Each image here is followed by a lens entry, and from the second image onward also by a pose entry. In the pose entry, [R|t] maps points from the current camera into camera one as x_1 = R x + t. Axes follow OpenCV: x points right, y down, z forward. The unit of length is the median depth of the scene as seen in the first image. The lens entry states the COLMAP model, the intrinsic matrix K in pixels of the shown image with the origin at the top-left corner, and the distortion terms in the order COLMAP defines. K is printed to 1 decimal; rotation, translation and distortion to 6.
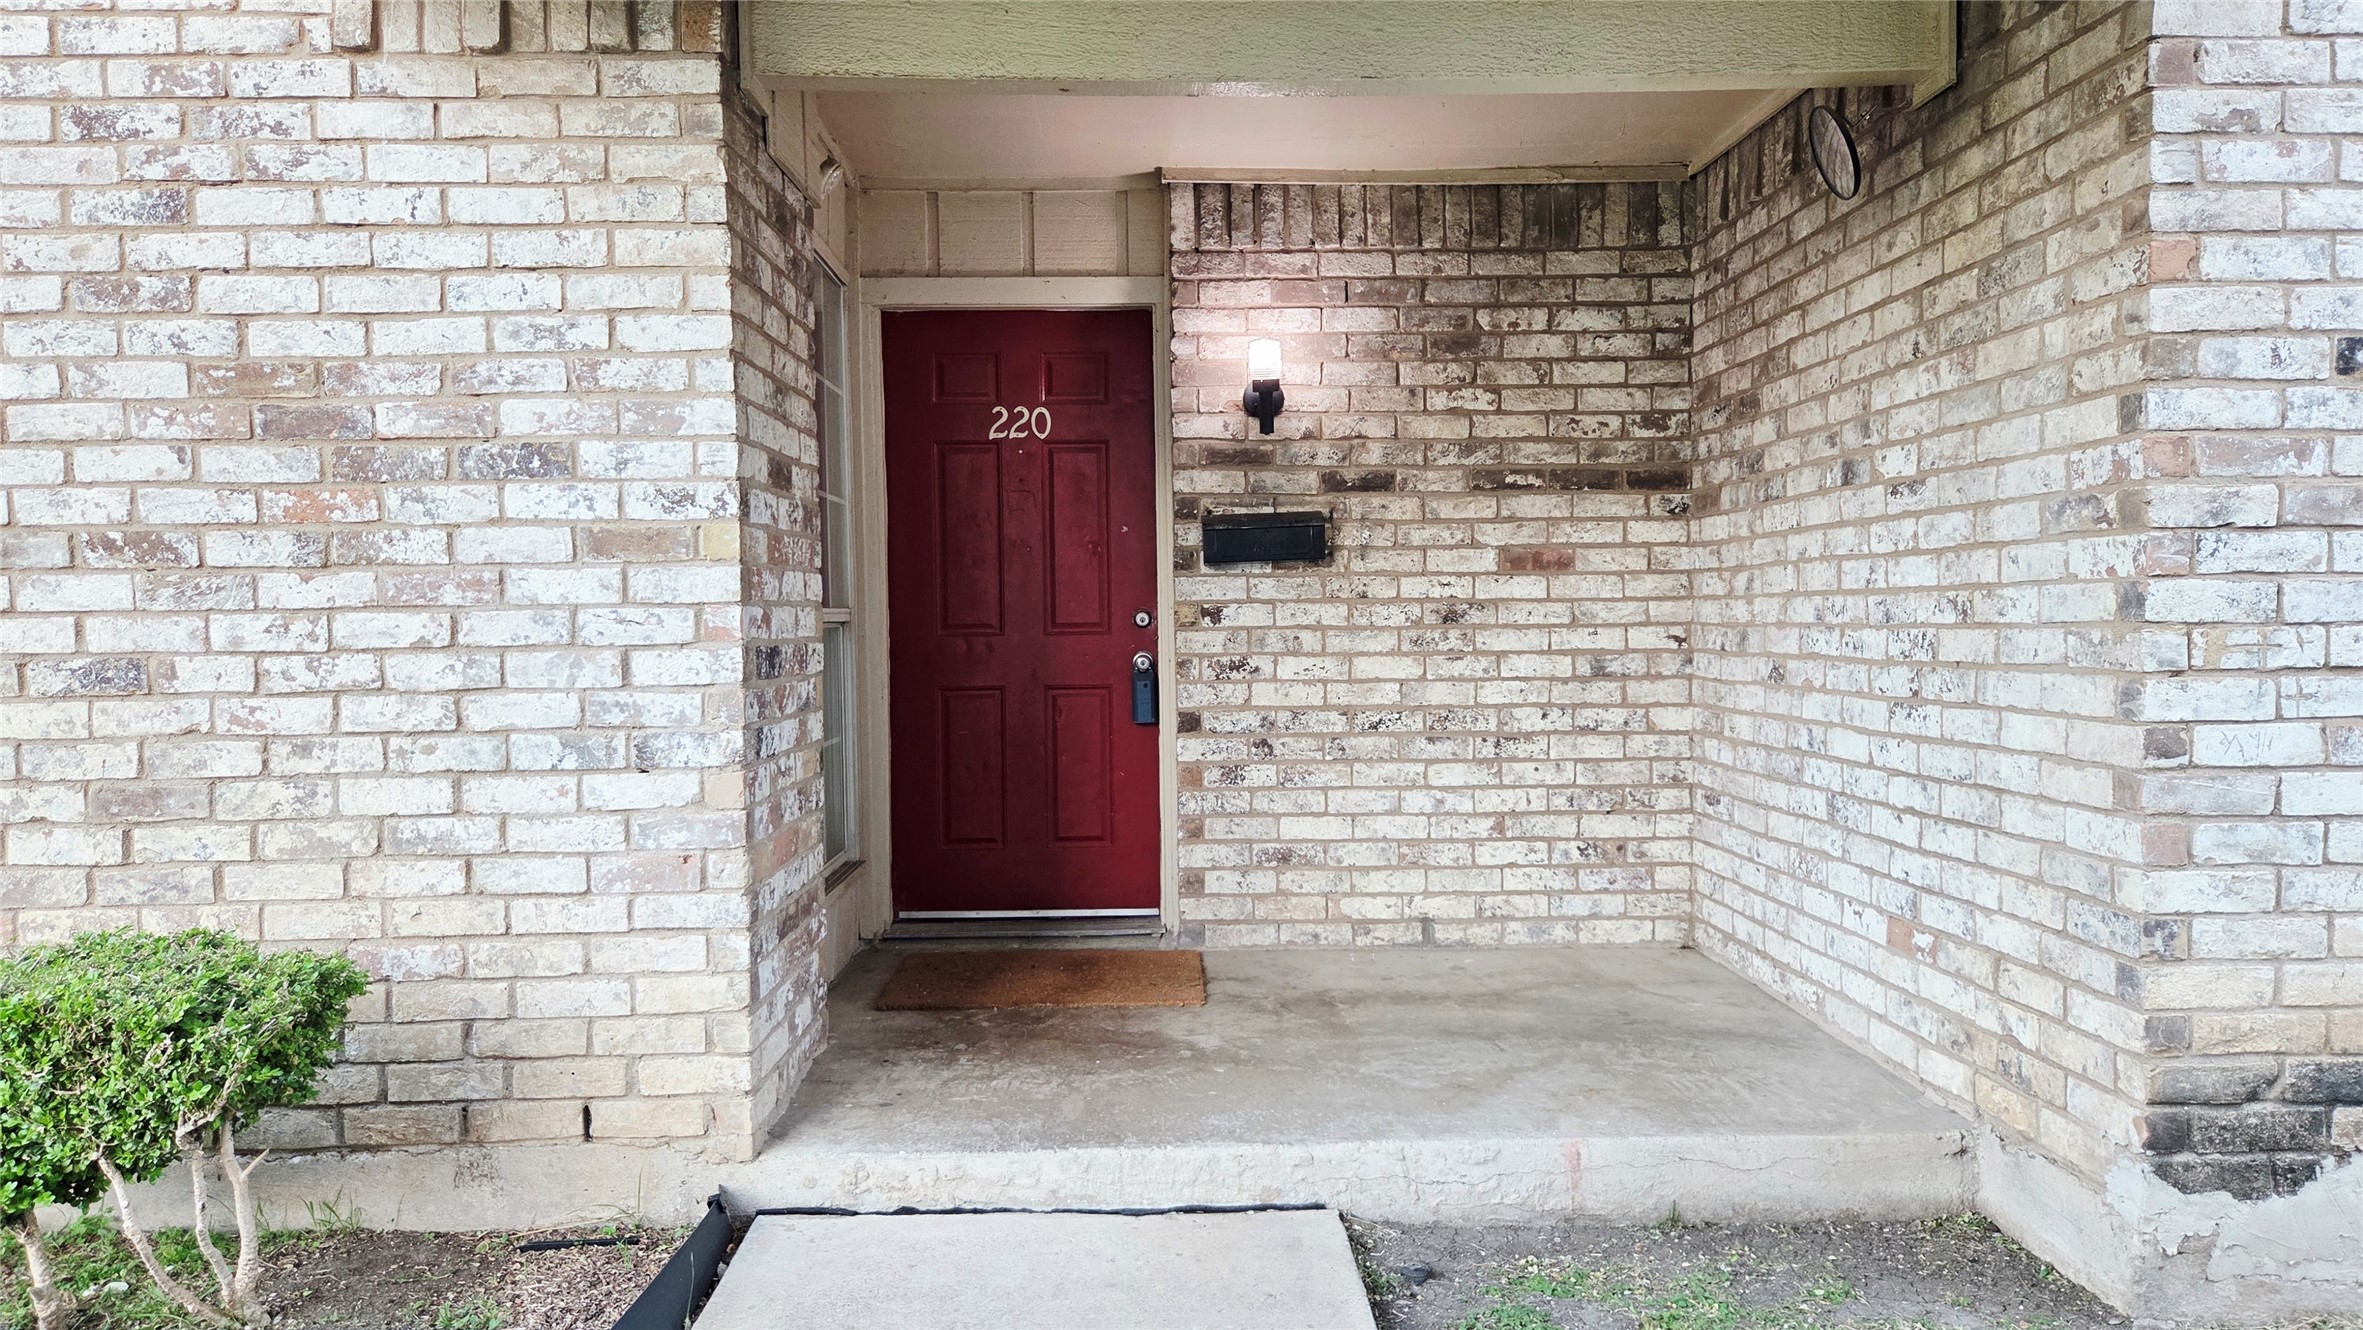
lens RADIAL K [[1572.6, 0, 1181.3], [0, 1572.6, 645.0], [0, 0, 1]] dist [0.069156, -0.059188]
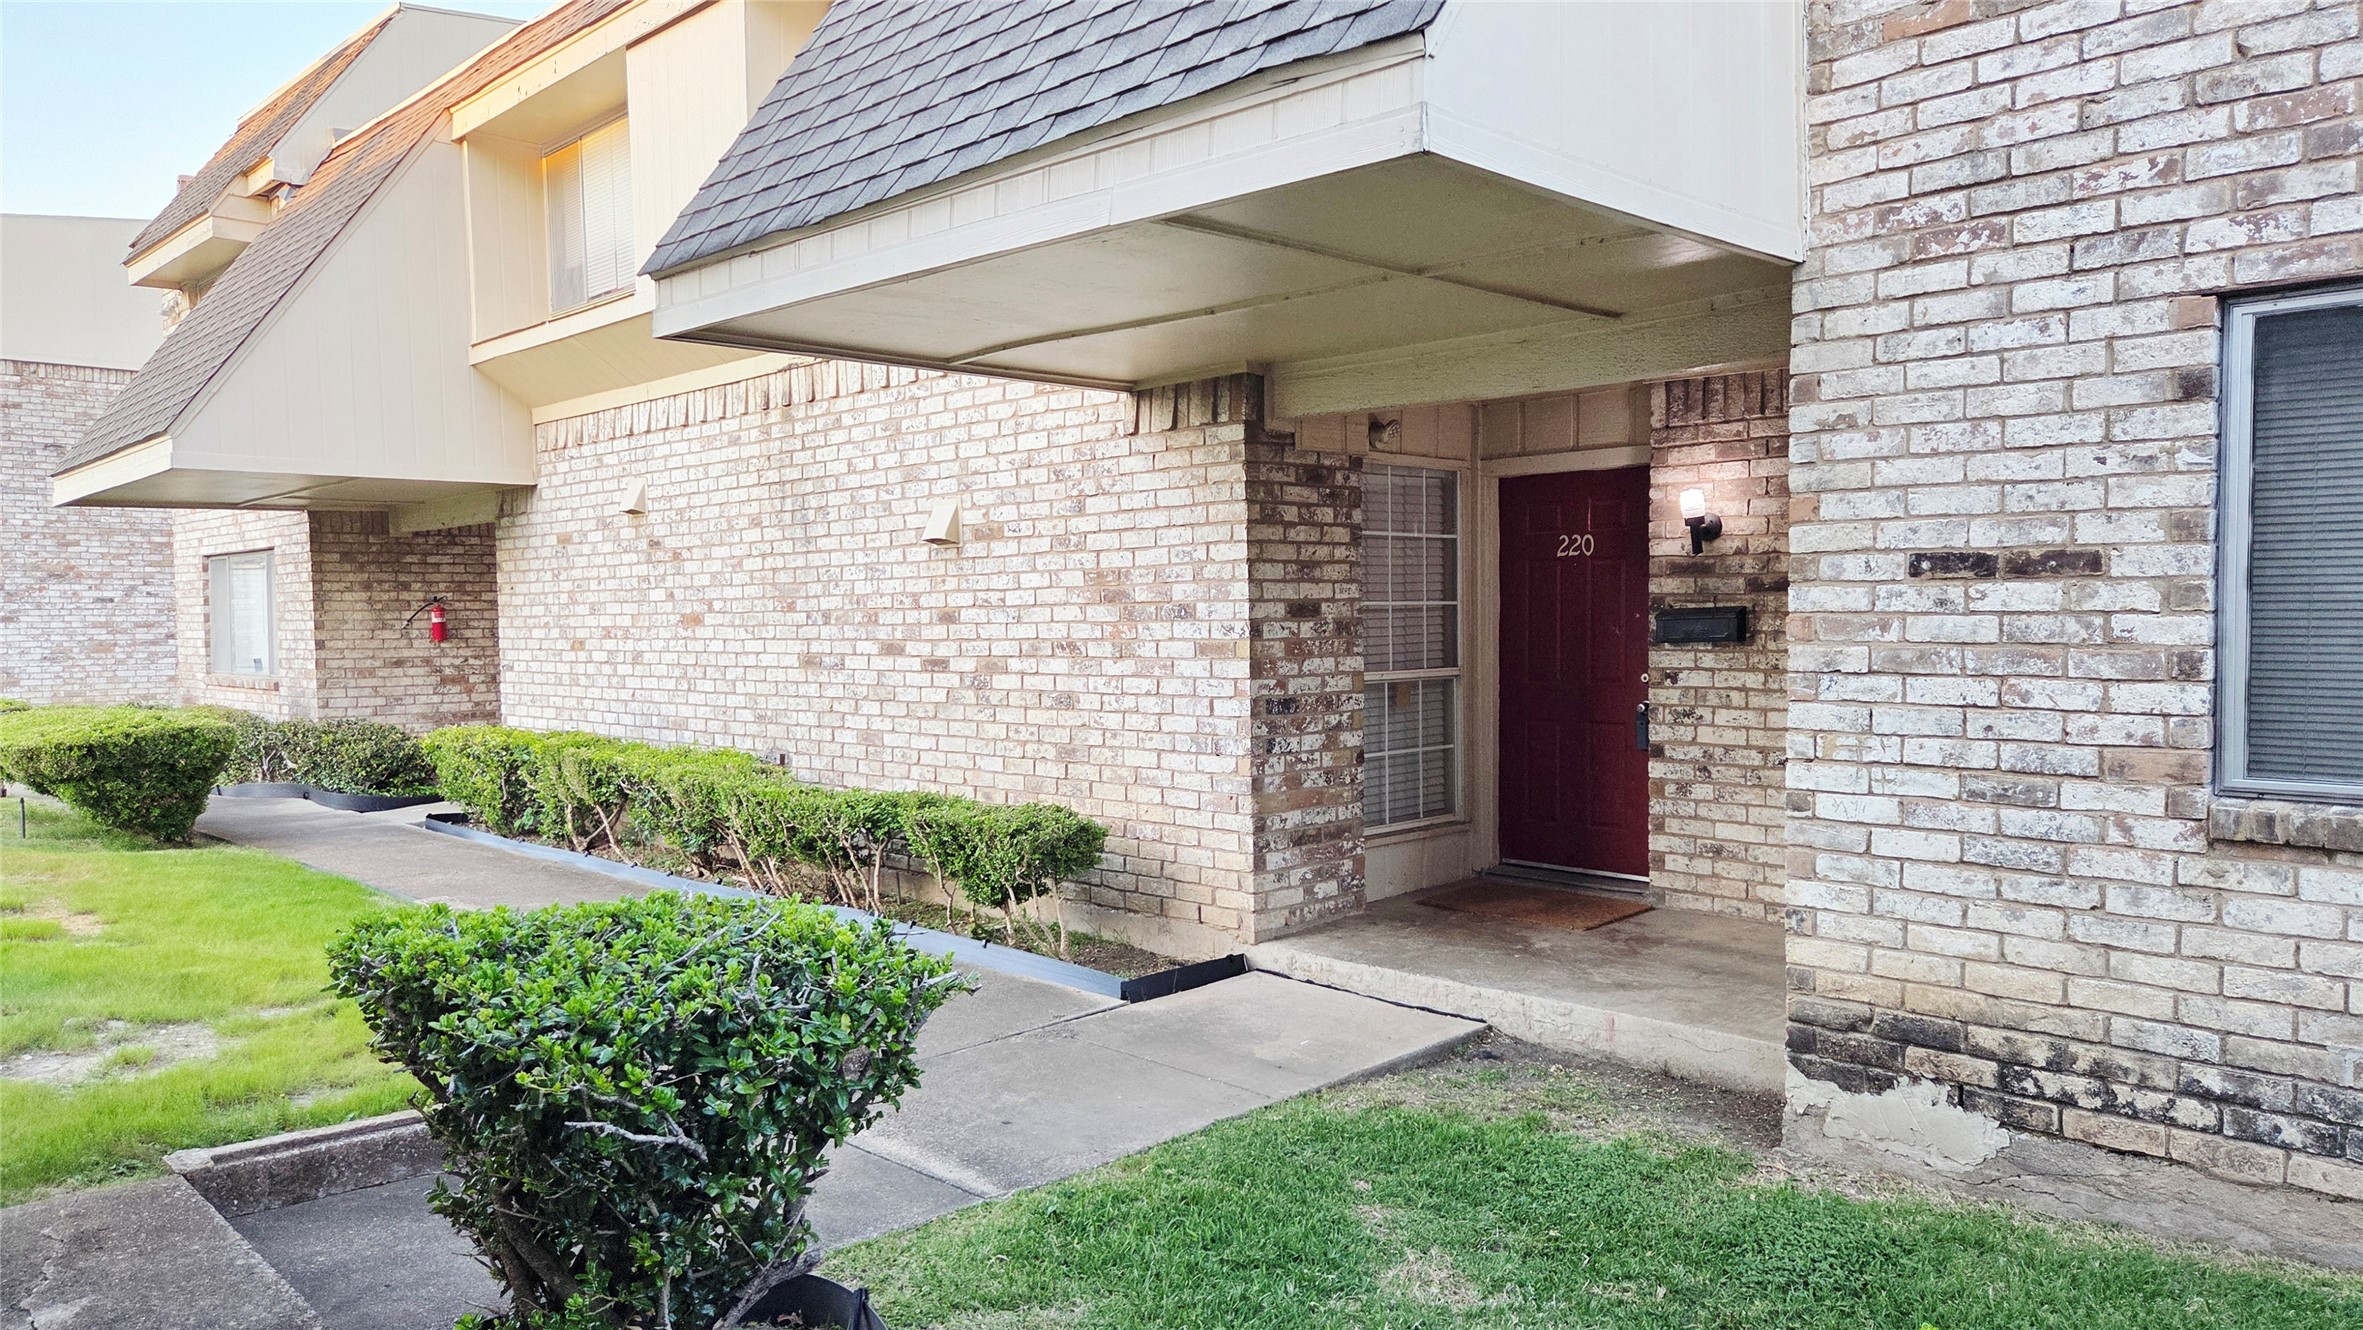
lens RADIAL K [[1572.6, 0, 1181.3], [0, 1572.6, 645.0], [0, 0, 1]] dist [0.069156, -0.059188]
pose [[0.687214, 0.018299, -0.726224, 1.180846], [-0.010588, 0.999829, 0.015173, -0.102687], [0.726378, -0.002738, 0.687290, -0.505379]]
